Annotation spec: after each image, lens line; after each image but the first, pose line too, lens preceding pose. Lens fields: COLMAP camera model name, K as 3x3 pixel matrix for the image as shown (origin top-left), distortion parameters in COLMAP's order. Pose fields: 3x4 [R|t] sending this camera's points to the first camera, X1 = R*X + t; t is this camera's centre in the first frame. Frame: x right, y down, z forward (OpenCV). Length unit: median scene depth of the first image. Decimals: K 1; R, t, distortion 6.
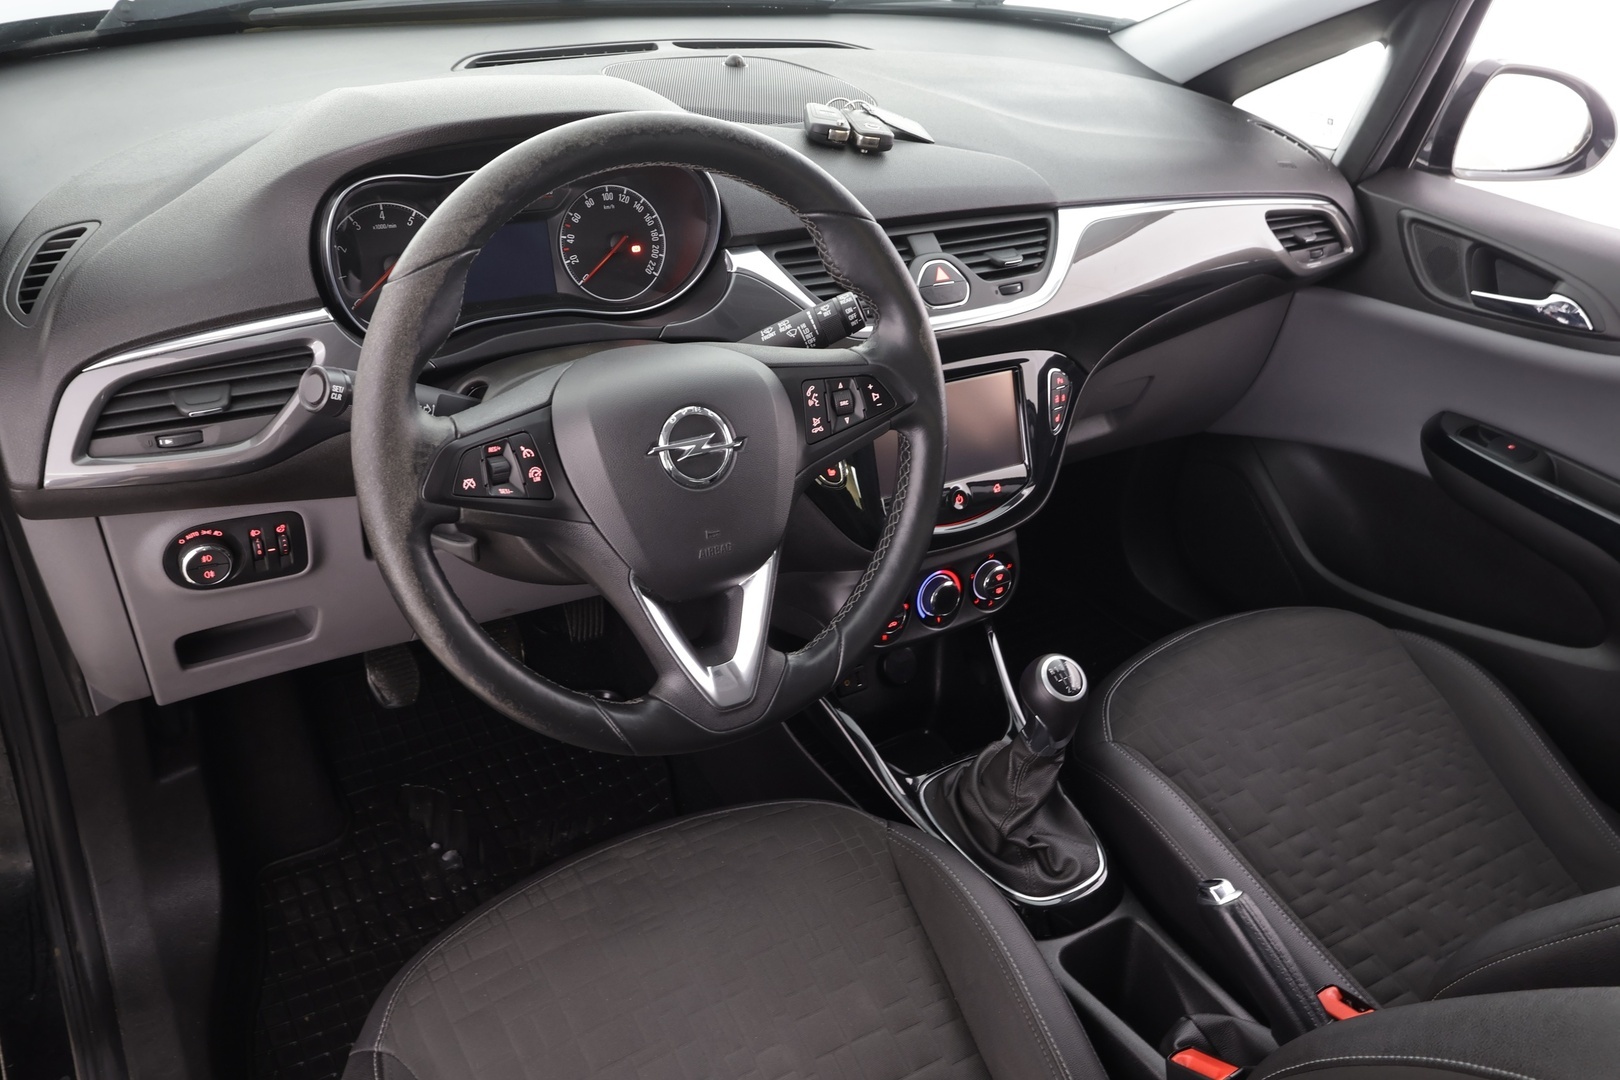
lens RADIAL K [[1363.1, 0, 810.0], [0, 1363.1, 540.0], [0, 0, 1]] dist [0.001988, -0.000367]
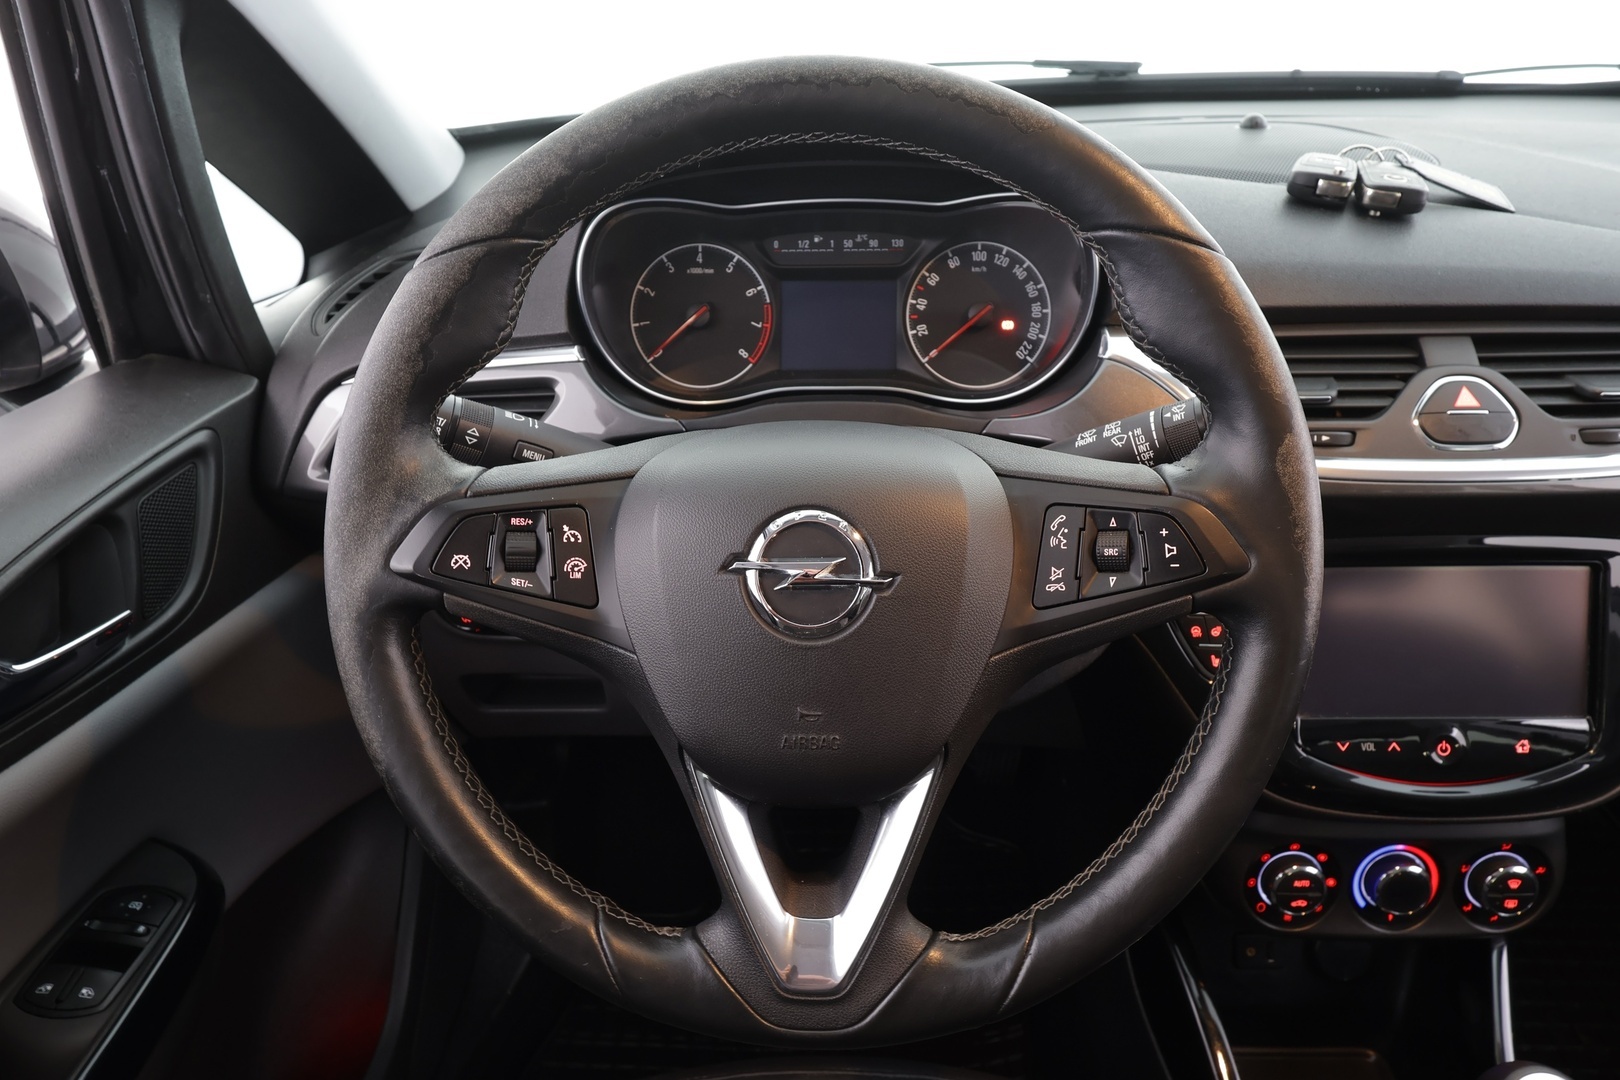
lens RADIAL K [[1092.9, 0, 810.0], [0, 1092.9, 540.0], [0, 0, 1]] dist [0.000523, 0.002458]
pose [[0.815089, 0.164139, -0.555597, 0.148899], [-0.213429, 0.976649, -0.024581, -0.054013], [0.538589, 0.138616, 0.831088, 0.438096]]
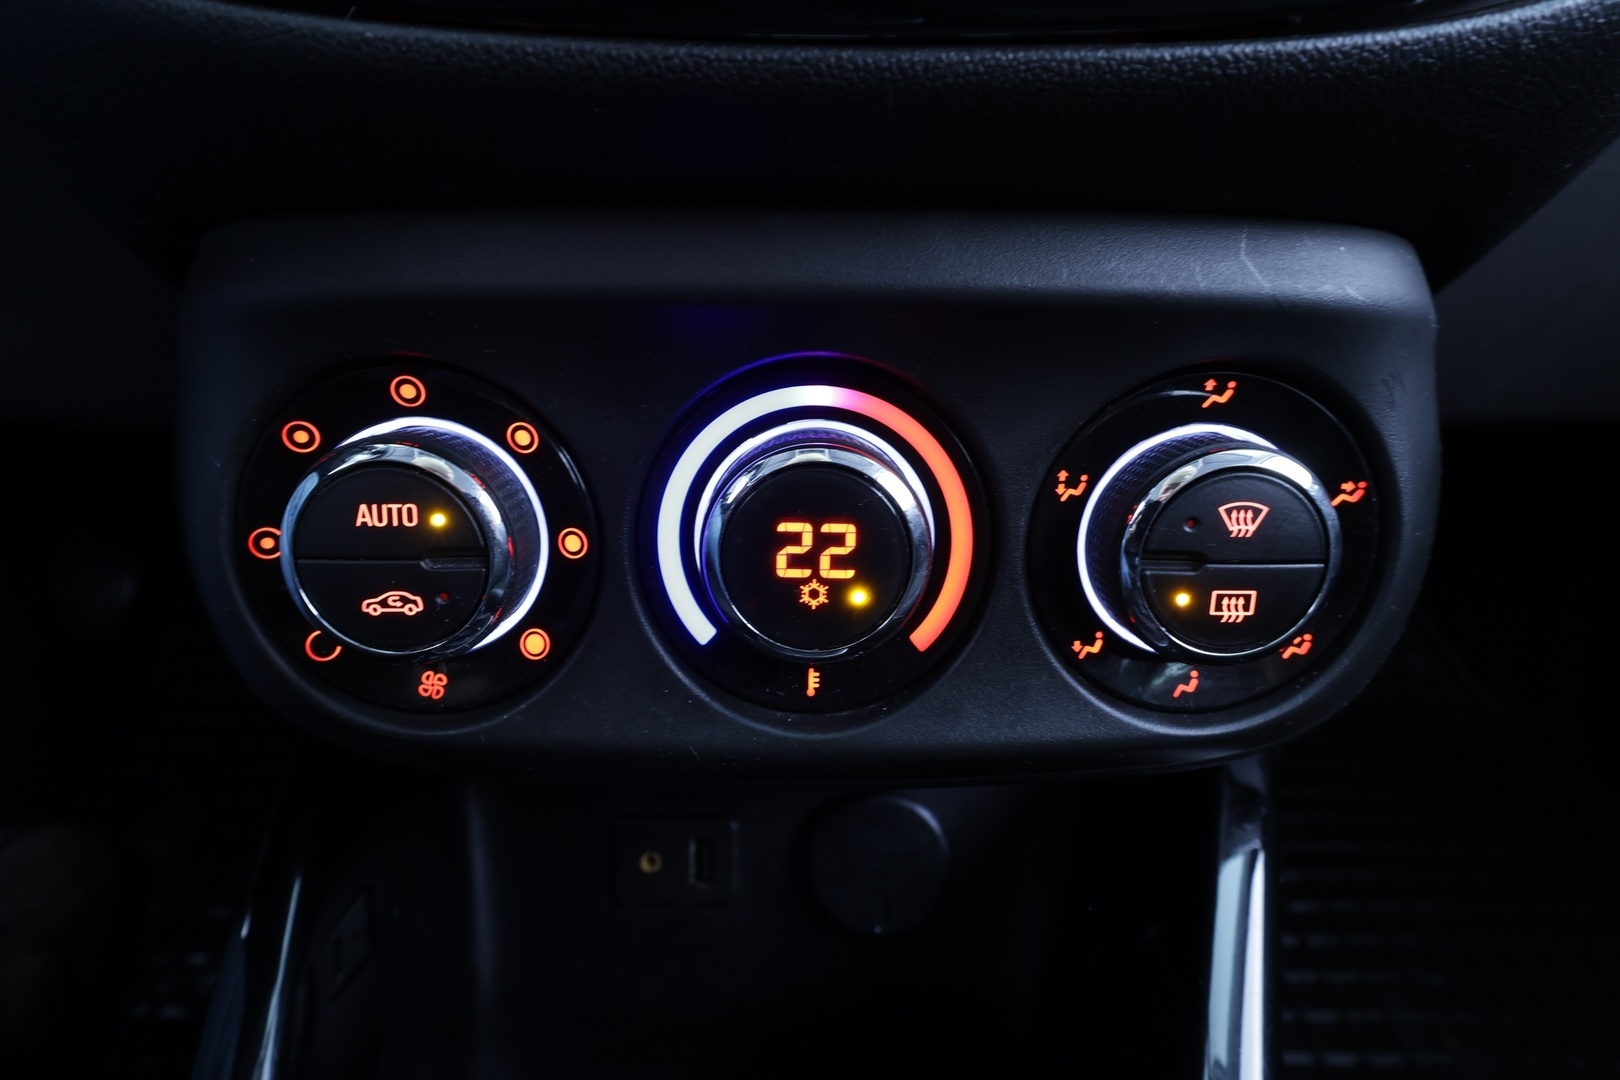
lens RADIAL K [[908.0, 0, 810.0], [0, 908.0, 540.0], [0, 0, 1]] dist [0.001237, -0.000185]
pose [[0.837684, 0.151818, -0.524630, 0.176639], [-0.219101, 0.973317, -0.068182, 0.055615], [0.500280, 0.172062, 0.848596, 1.027865]]
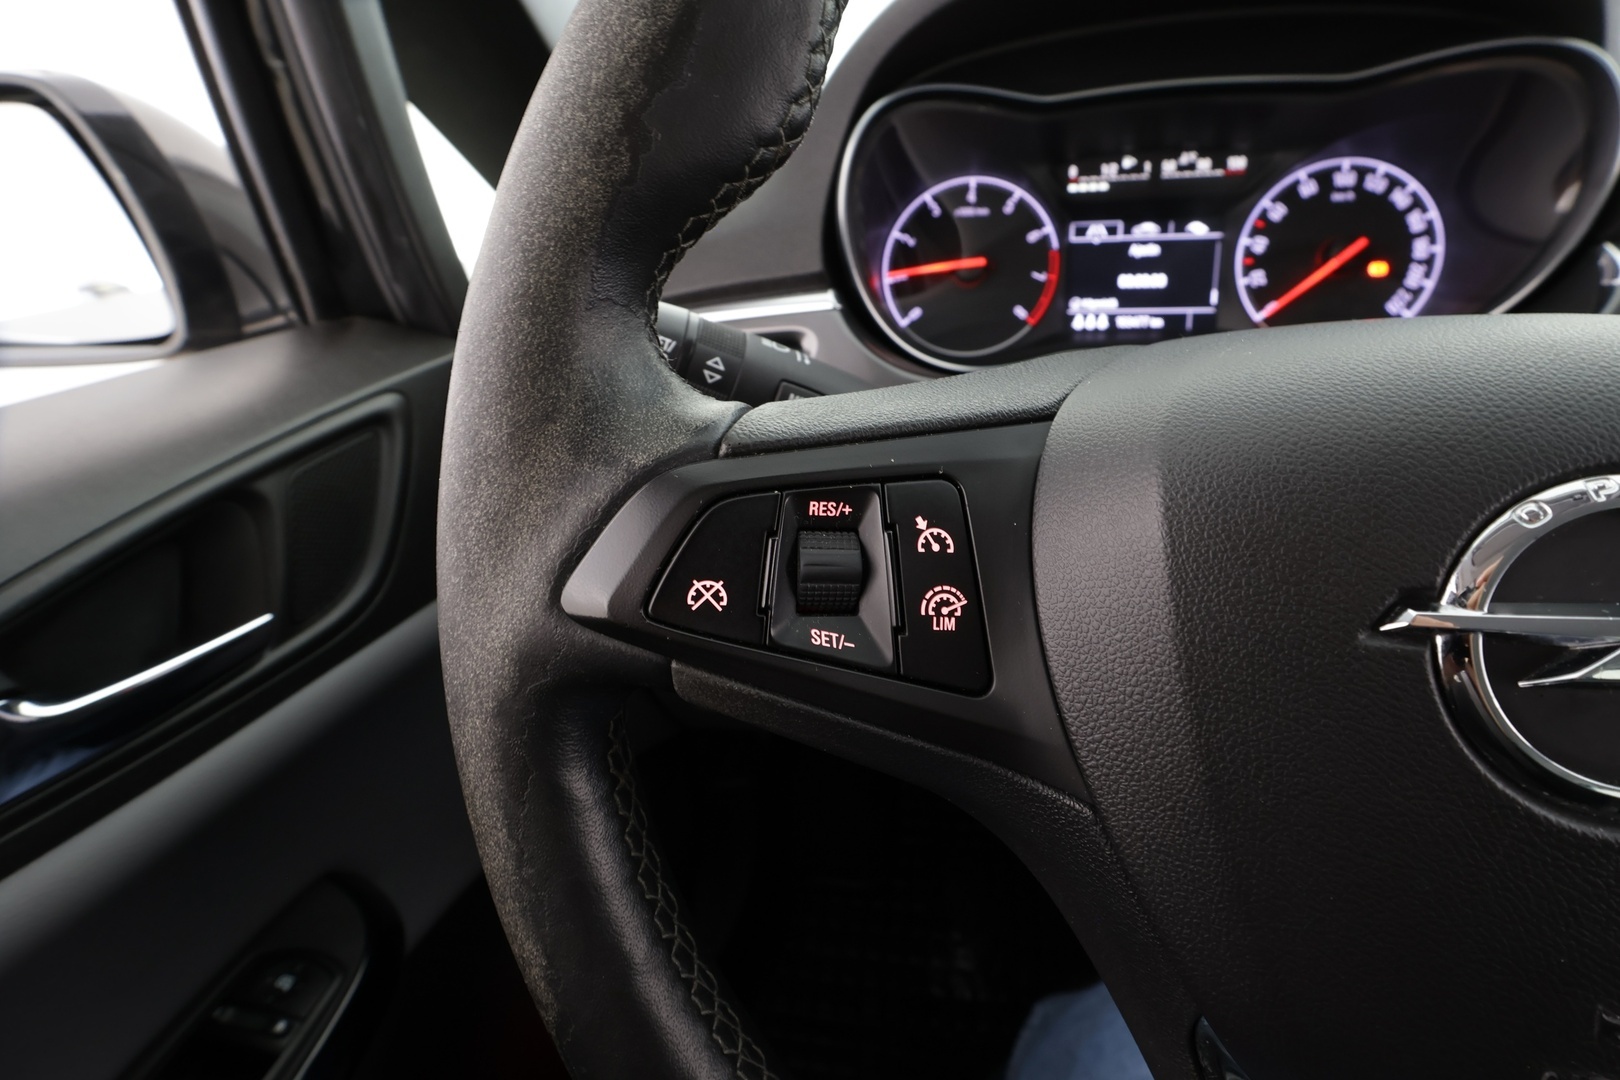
lens RADIAL K [[725.4, 0, 822.6], [0, 725.4, 545.9], [0, 0, 1]] dist [-0.008386, 0.000382]
pose [[0.747785, 0.197424, -0.633909, -0.085177], [-0.236510, 0.971344, 0.023517, -0.043769], [0.620387, 0.132340, 0.773050, 0.619397]]
